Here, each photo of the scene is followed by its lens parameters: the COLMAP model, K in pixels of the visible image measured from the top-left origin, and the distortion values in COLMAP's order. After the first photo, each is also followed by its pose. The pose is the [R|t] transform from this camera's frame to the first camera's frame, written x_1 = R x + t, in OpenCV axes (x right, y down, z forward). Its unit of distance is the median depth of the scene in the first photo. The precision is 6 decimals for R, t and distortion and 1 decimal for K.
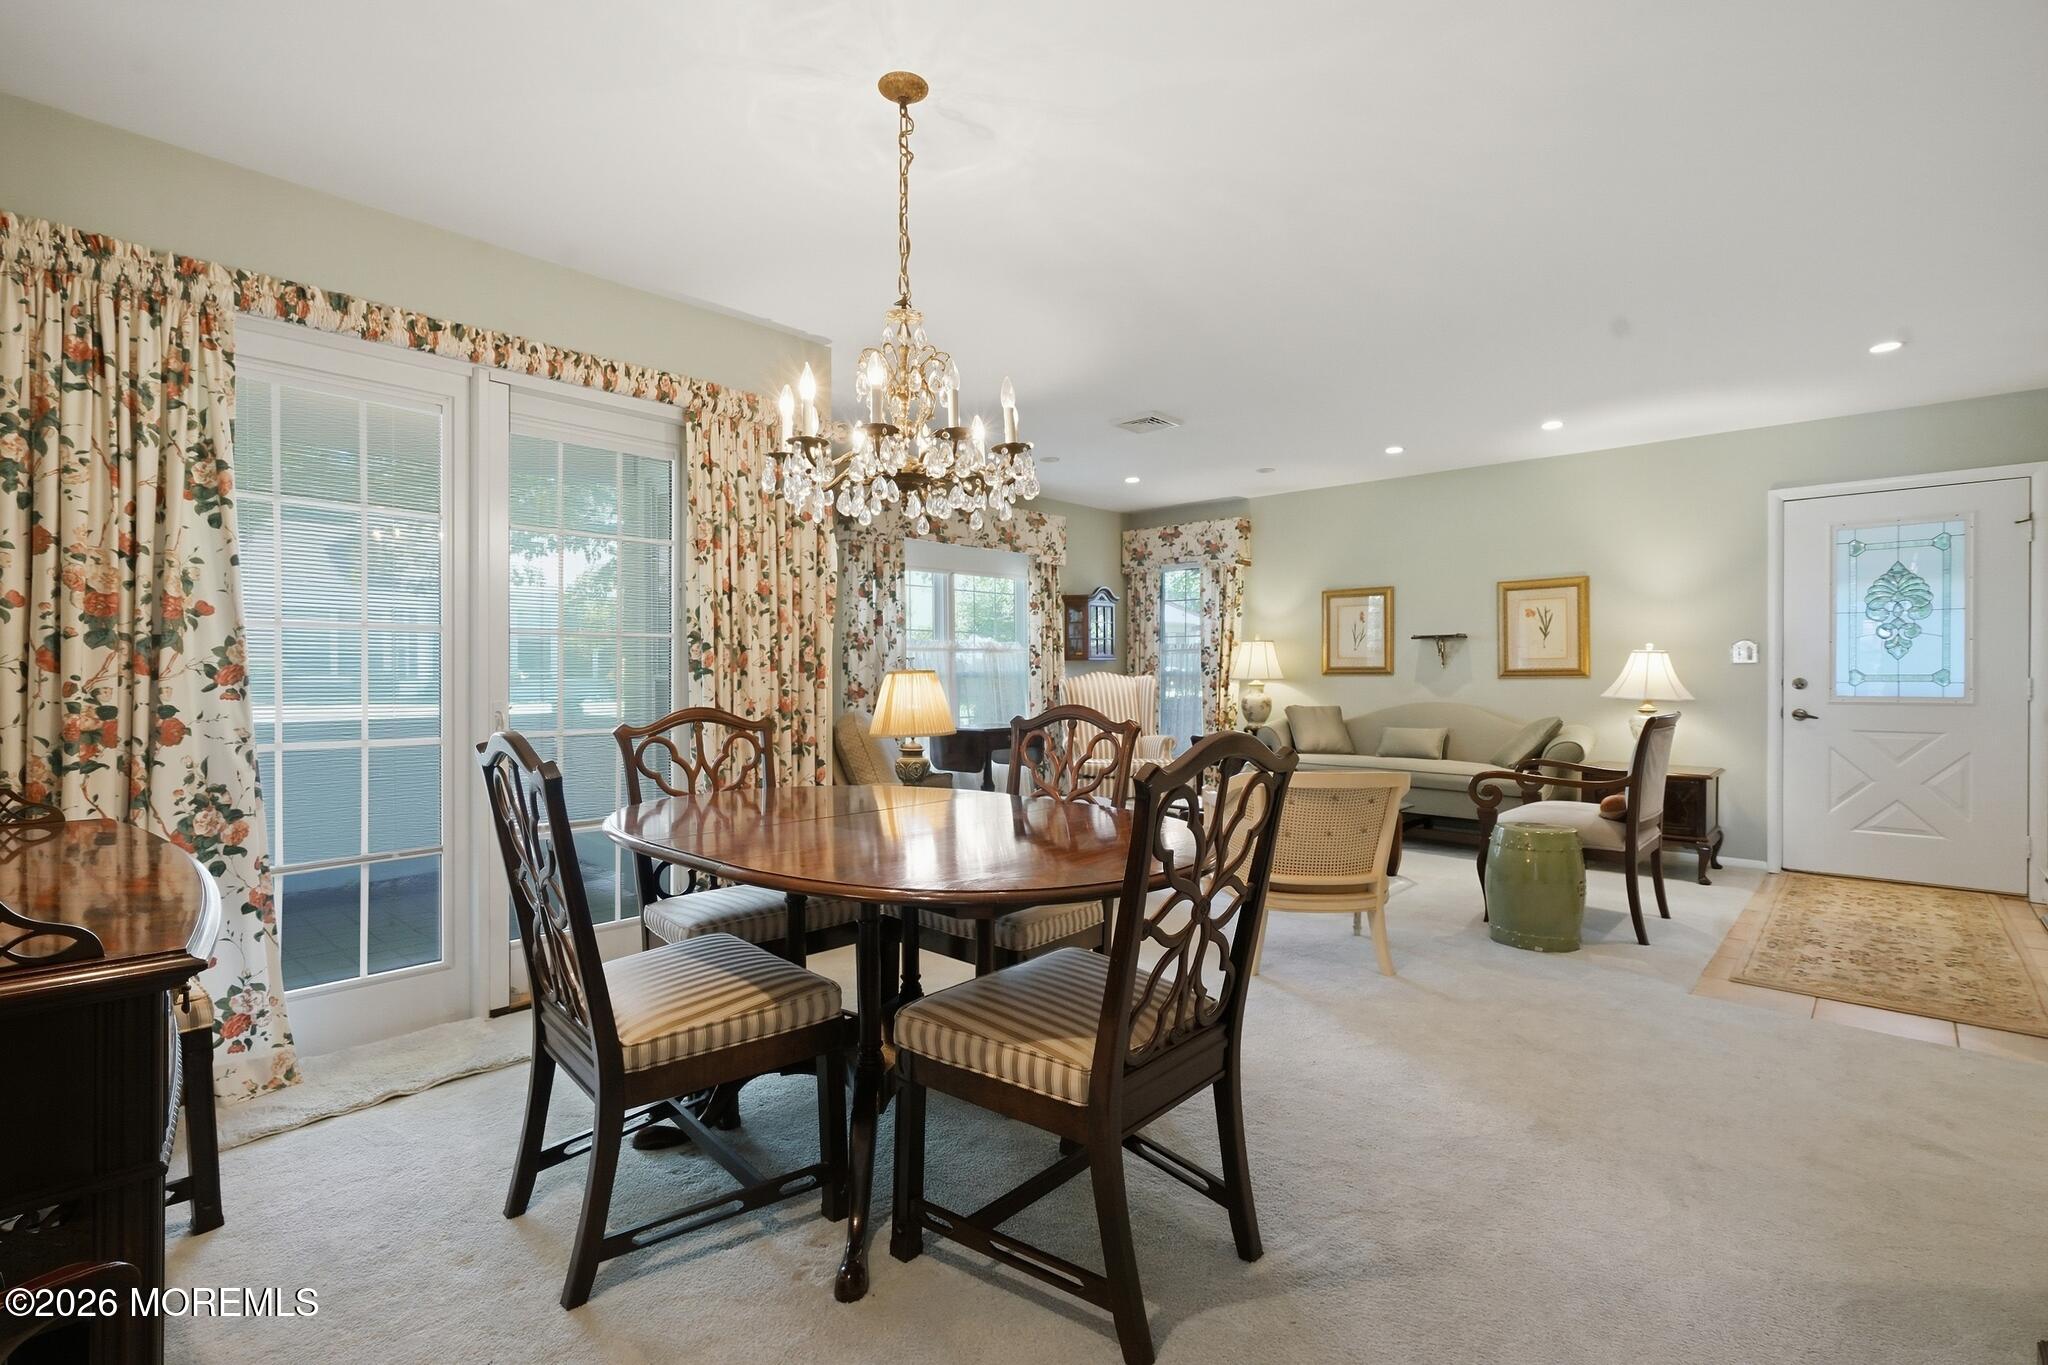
lens RADIAL K [[940.9, 0, 981.9], [0, 940.9, 674.0], [0, 0, 1]] dist [0.000304, 0.001061]
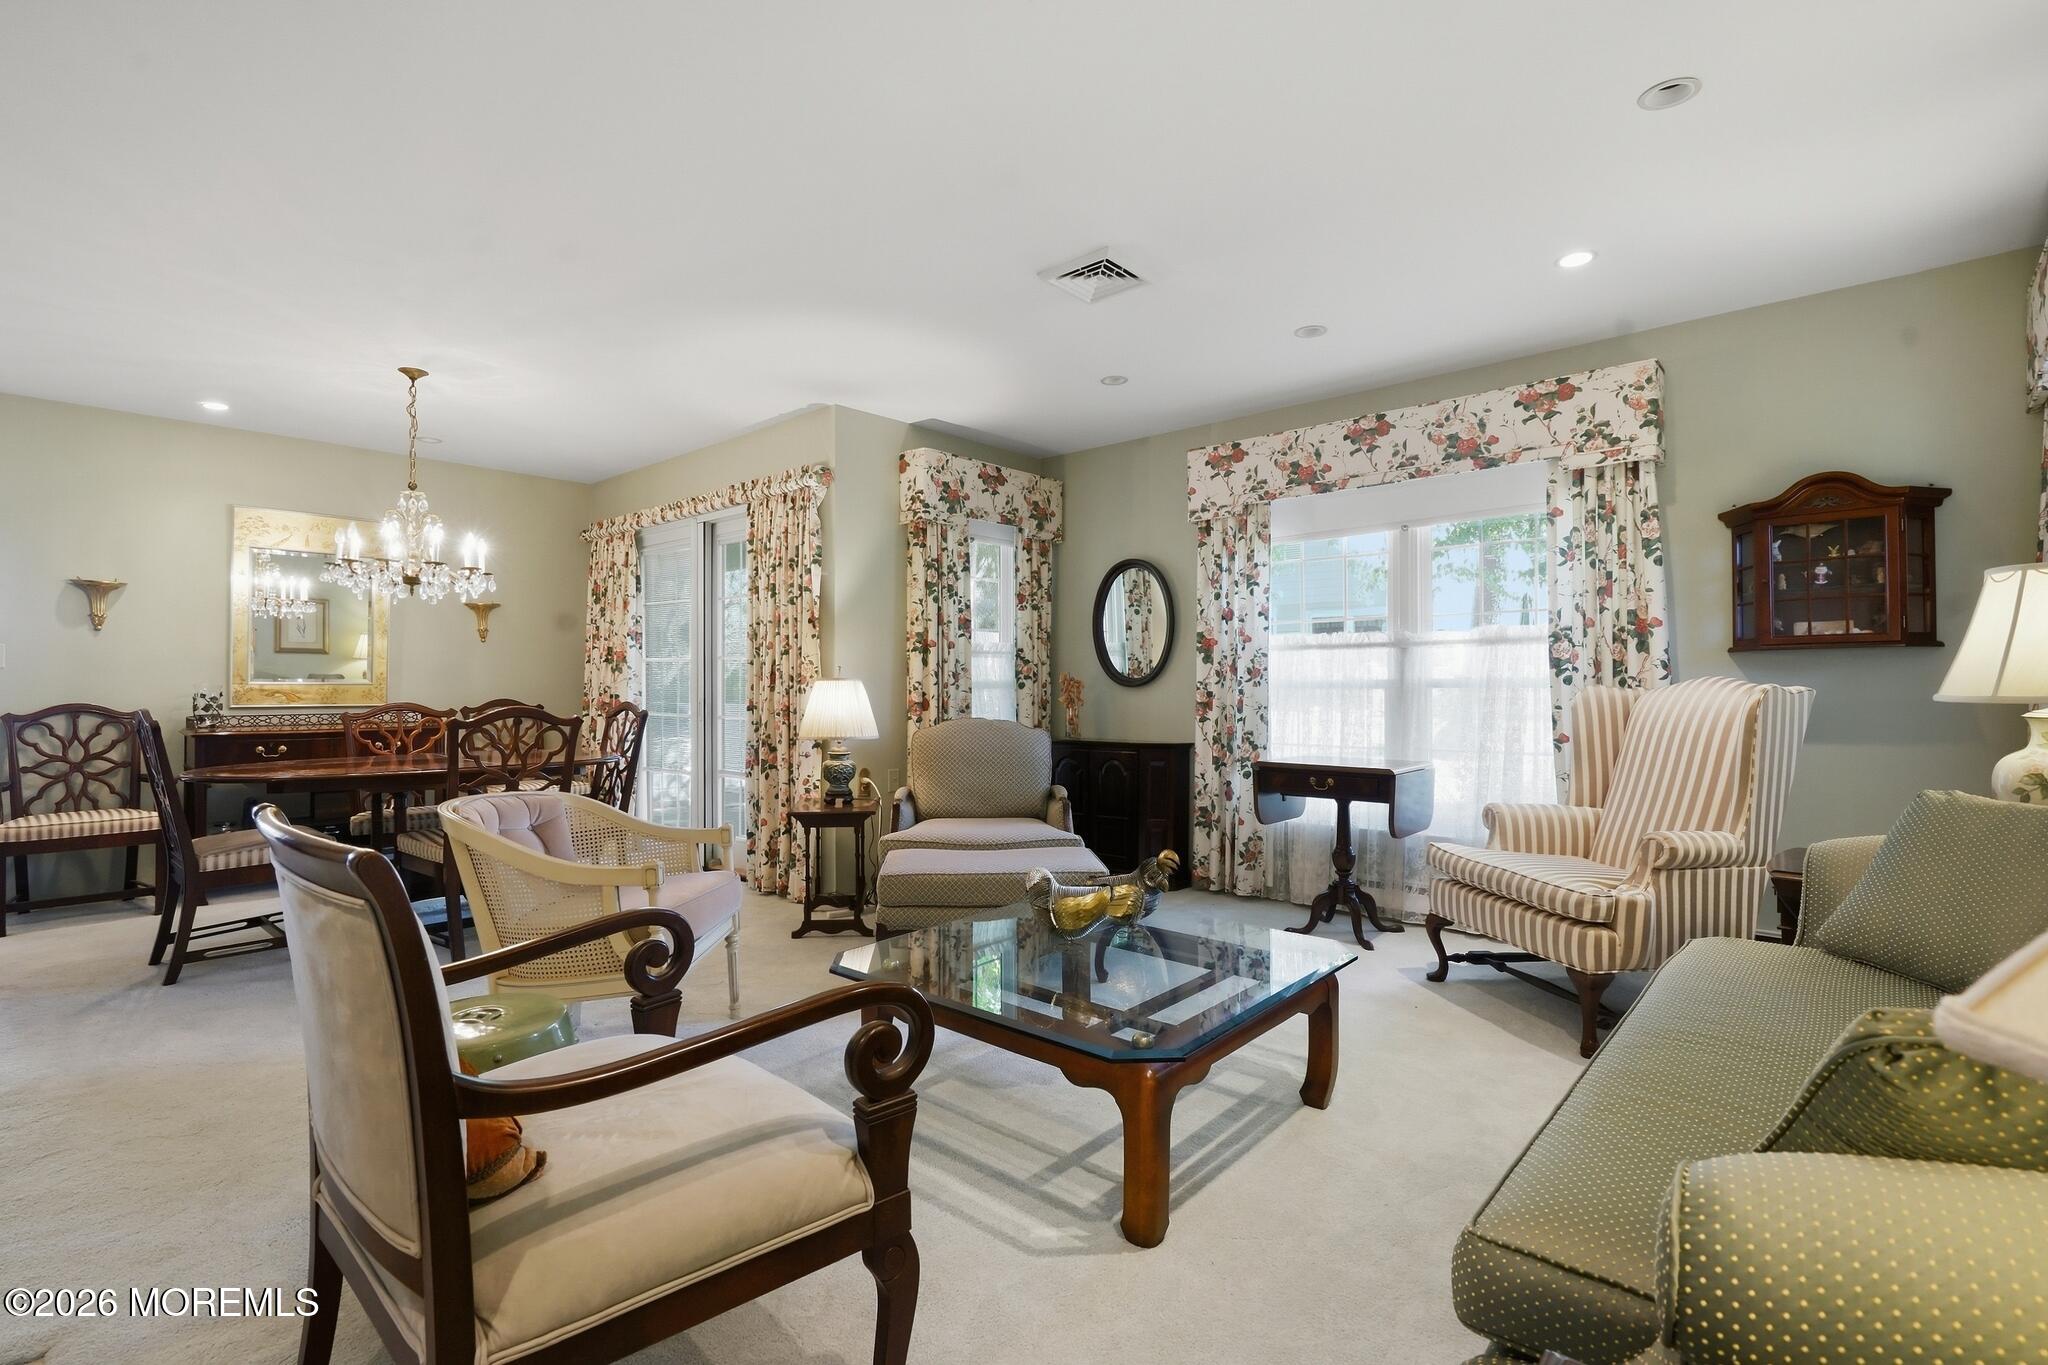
lens RADIAL K [[940.9, 0, 1007.4], [0, 940.9, 680.1], [0, 0, 1]] dist [0.000304, 0.001061]
pose [[0.033892, 0.002007, -0.999423, 1.363530], [0.003199, 0.999993, 0.002117, -0.005359], [0.999420, -0.003269, 0.033886, 1.566701]]
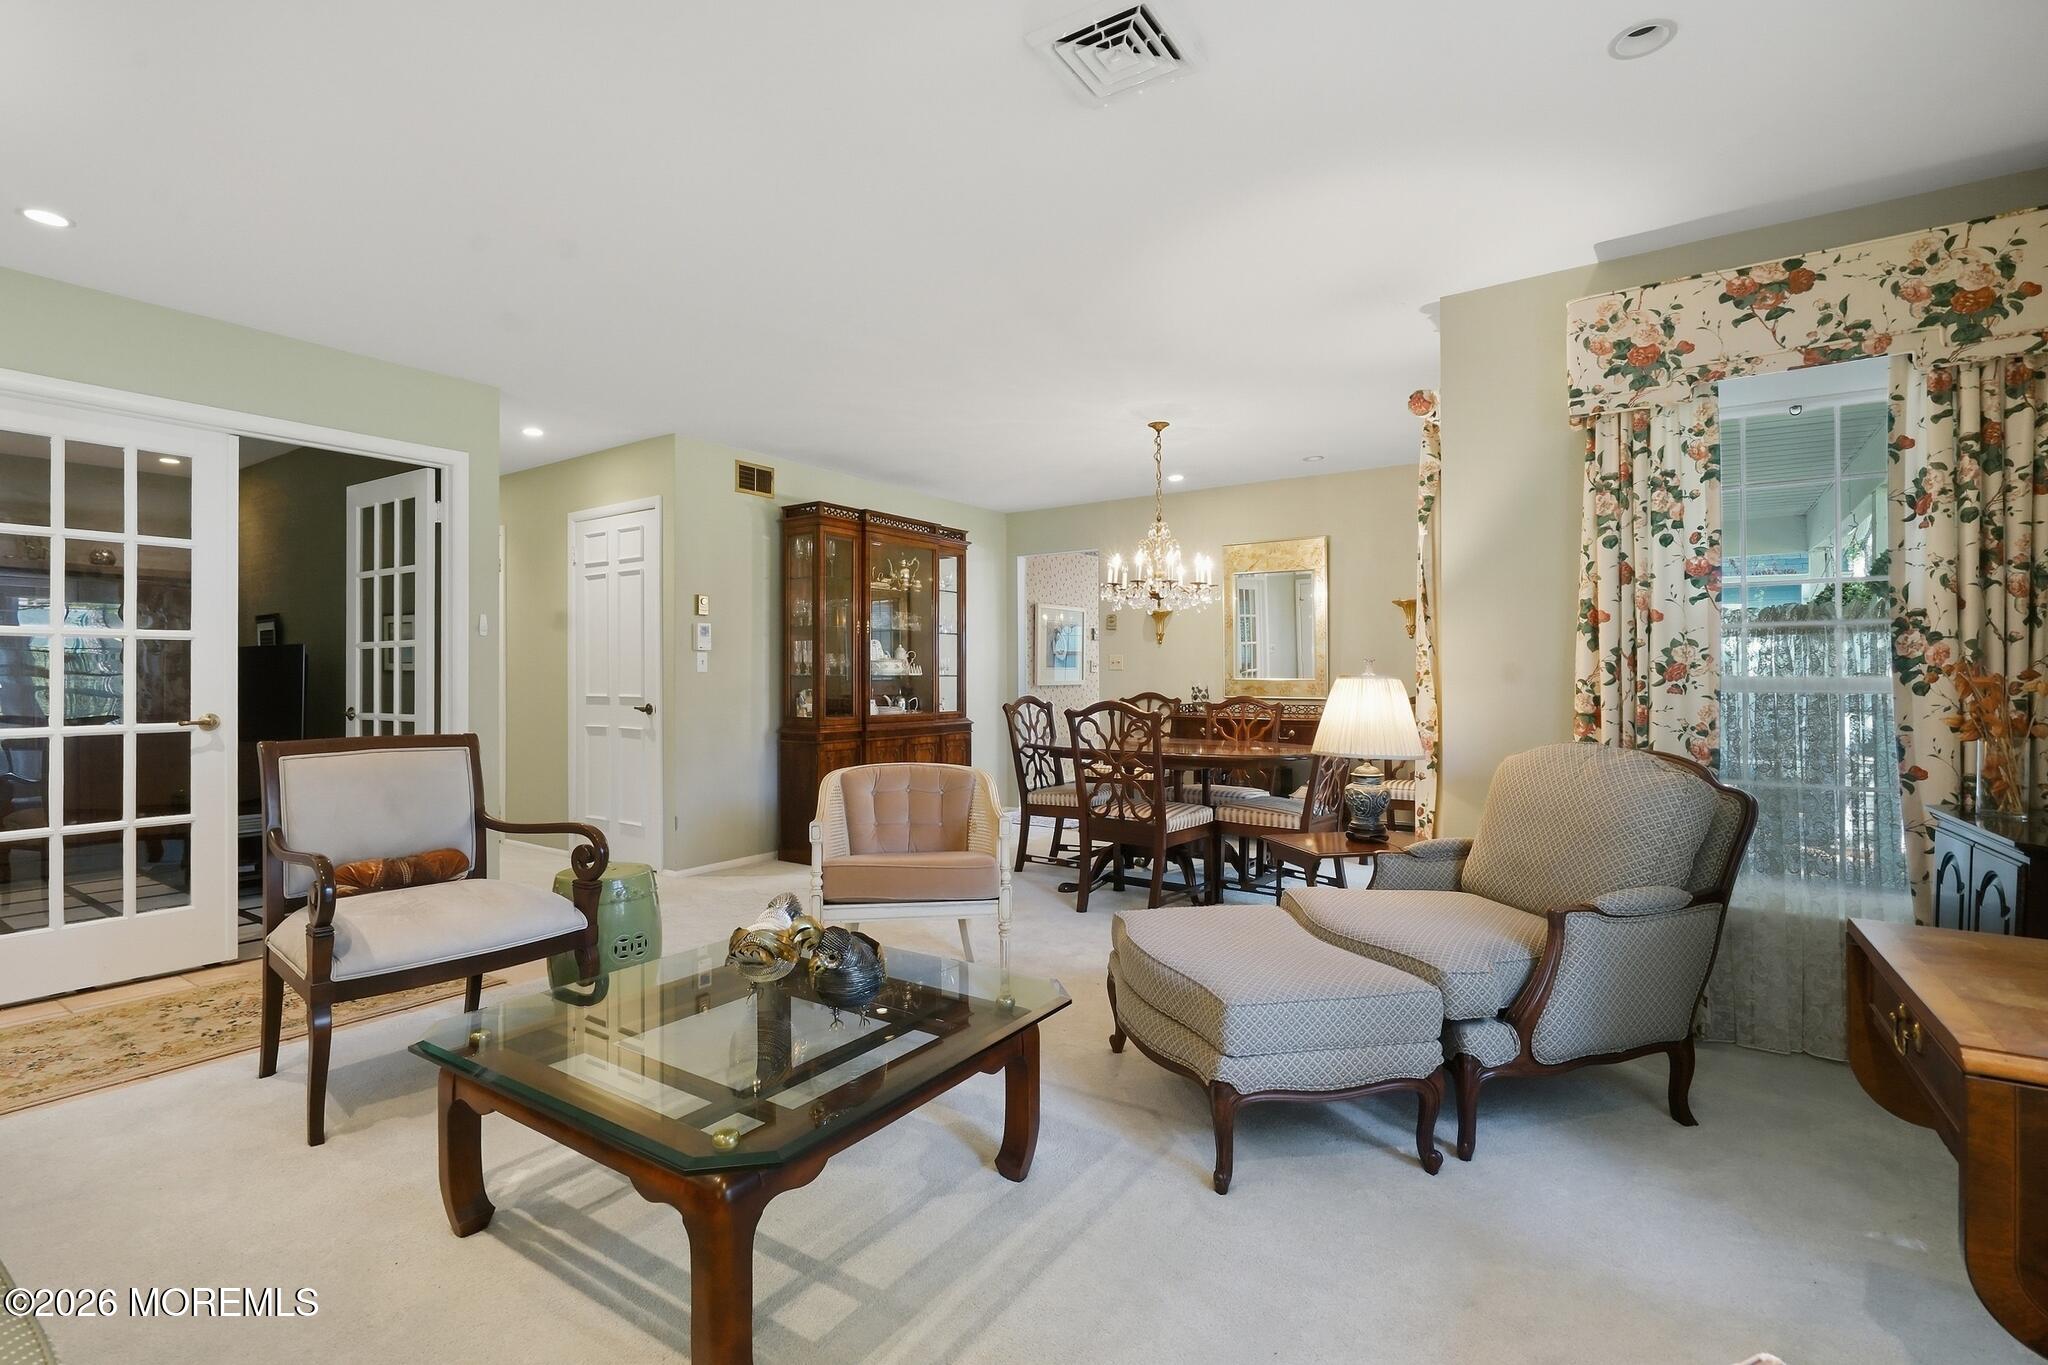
lens RADIAL K [[940.9, 0, 1021.0], [0, 940.9, 684.3], [0, 0, 1]] dist [0.000304, 0.001061]
pose [[-0.984750, 0.005973, -0.173876, 0.488231], [0.004997, 0.999969, 0.006053, -0.003815], [0.173906, 0.005092, -0.984749, 2.365407]]
